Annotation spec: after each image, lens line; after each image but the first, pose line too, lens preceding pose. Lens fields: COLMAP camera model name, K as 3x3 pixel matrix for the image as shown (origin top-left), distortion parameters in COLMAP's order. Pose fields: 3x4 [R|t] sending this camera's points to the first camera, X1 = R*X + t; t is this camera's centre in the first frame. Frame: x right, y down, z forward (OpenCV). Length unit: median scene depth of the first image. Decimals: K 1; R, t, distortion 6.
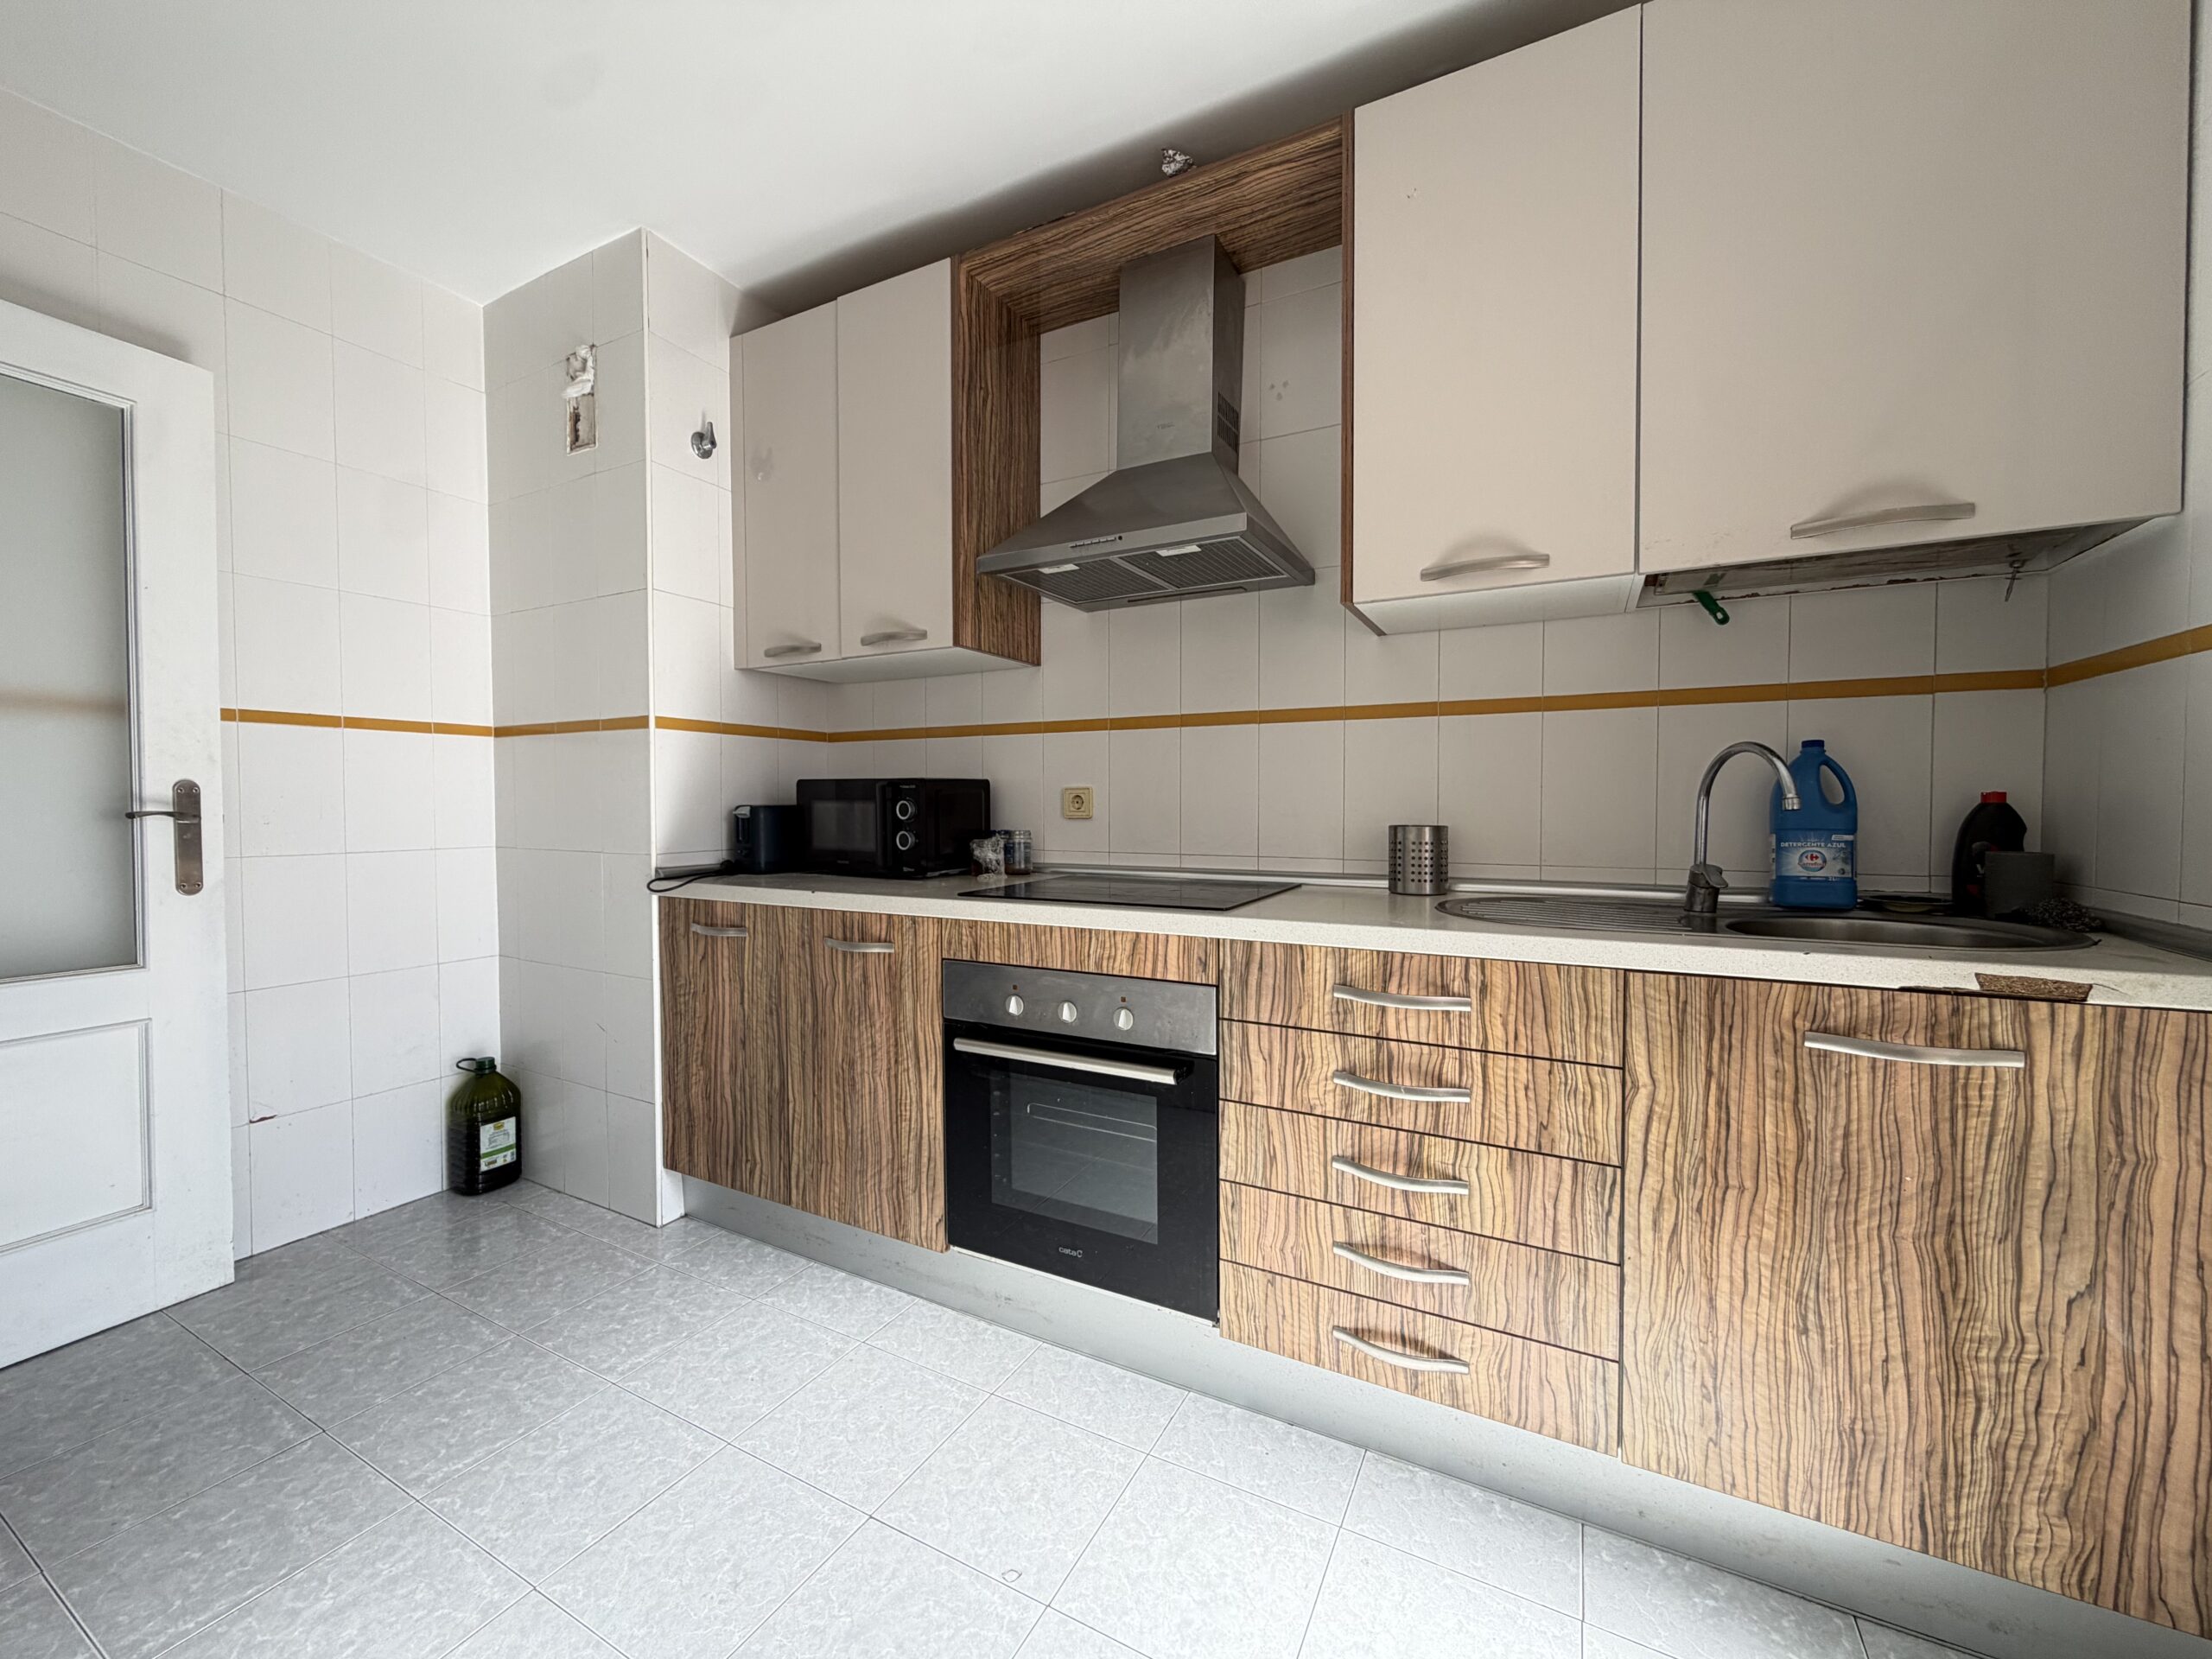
lens RADIAL K [[882.7, 0, 1096.1], [0, 882.7, 822.4], [0, 0, 1]] dist [-0.006688, 0.001647]
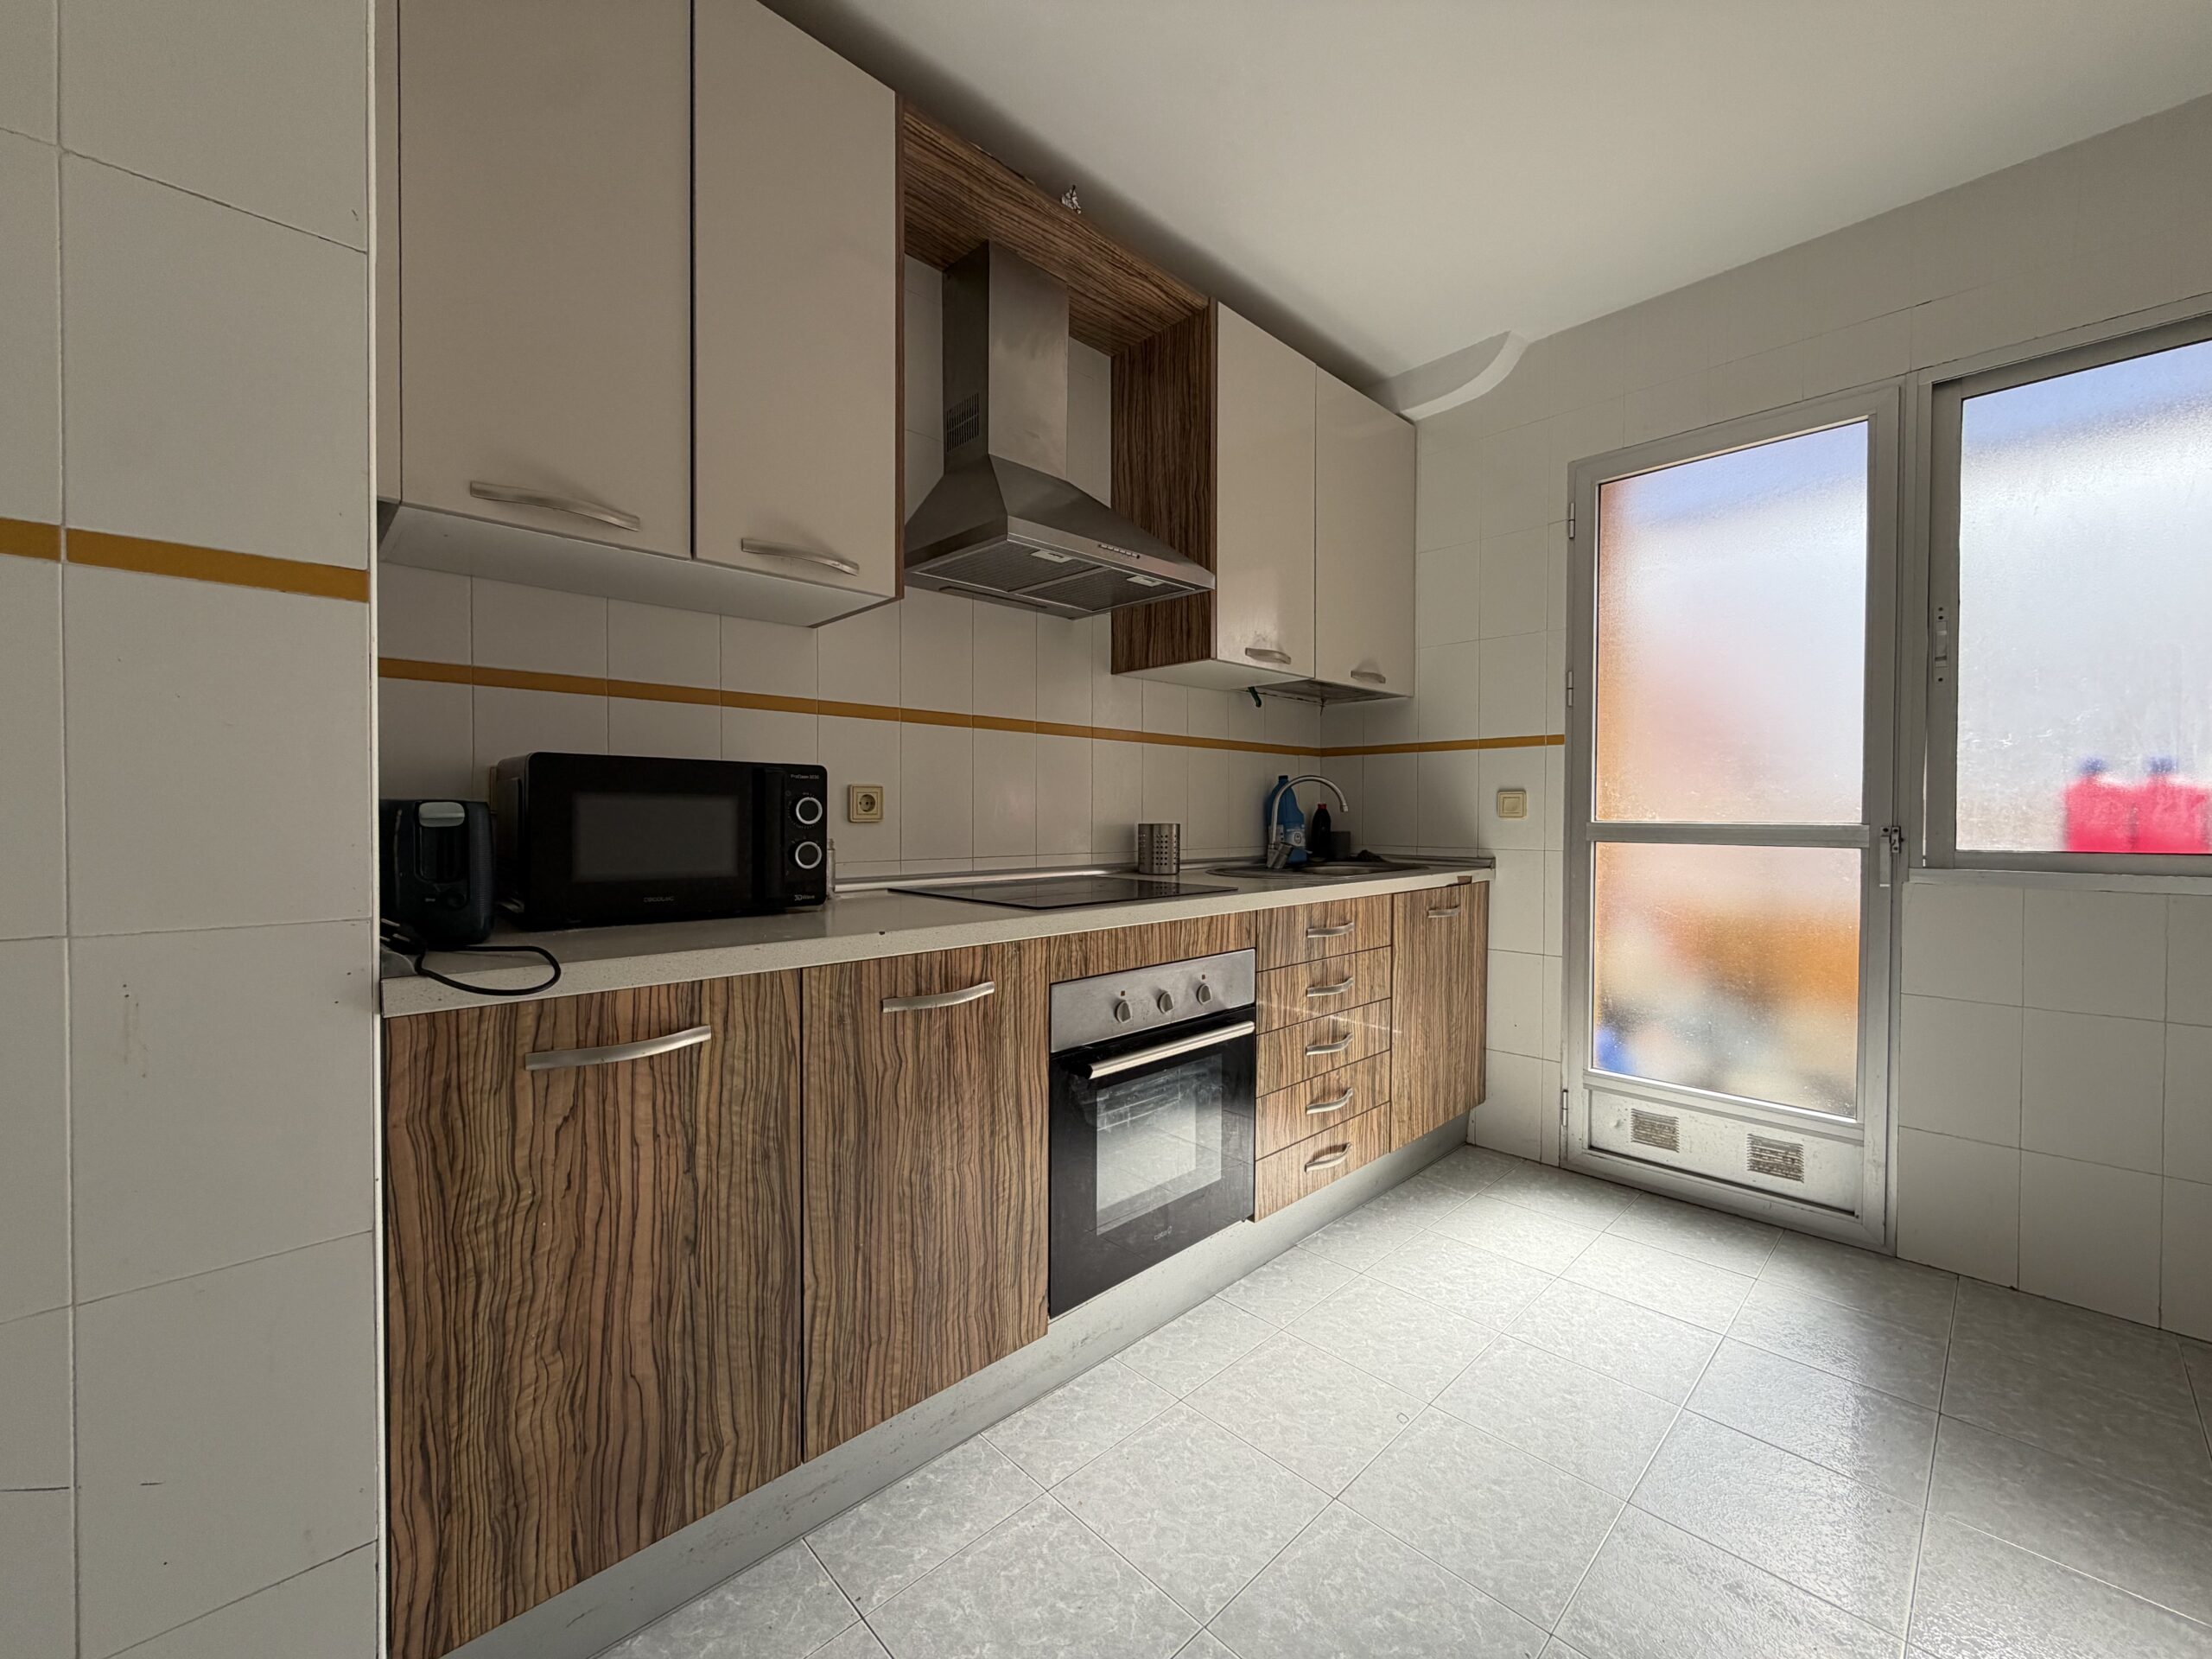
lens RADIAL K [[882.7, 0, 1096.9], [0, 882.7, 824.8], [0, 0, 1]] dist [-0.006688, 0.001647]
pose [[0.304564, -0.008979, 0.952450, -0.945228], [0.019575, 0.999803, 0.003166, -0.000724], [-0.952291, 0.017680, 0.304680, 0.679288]]
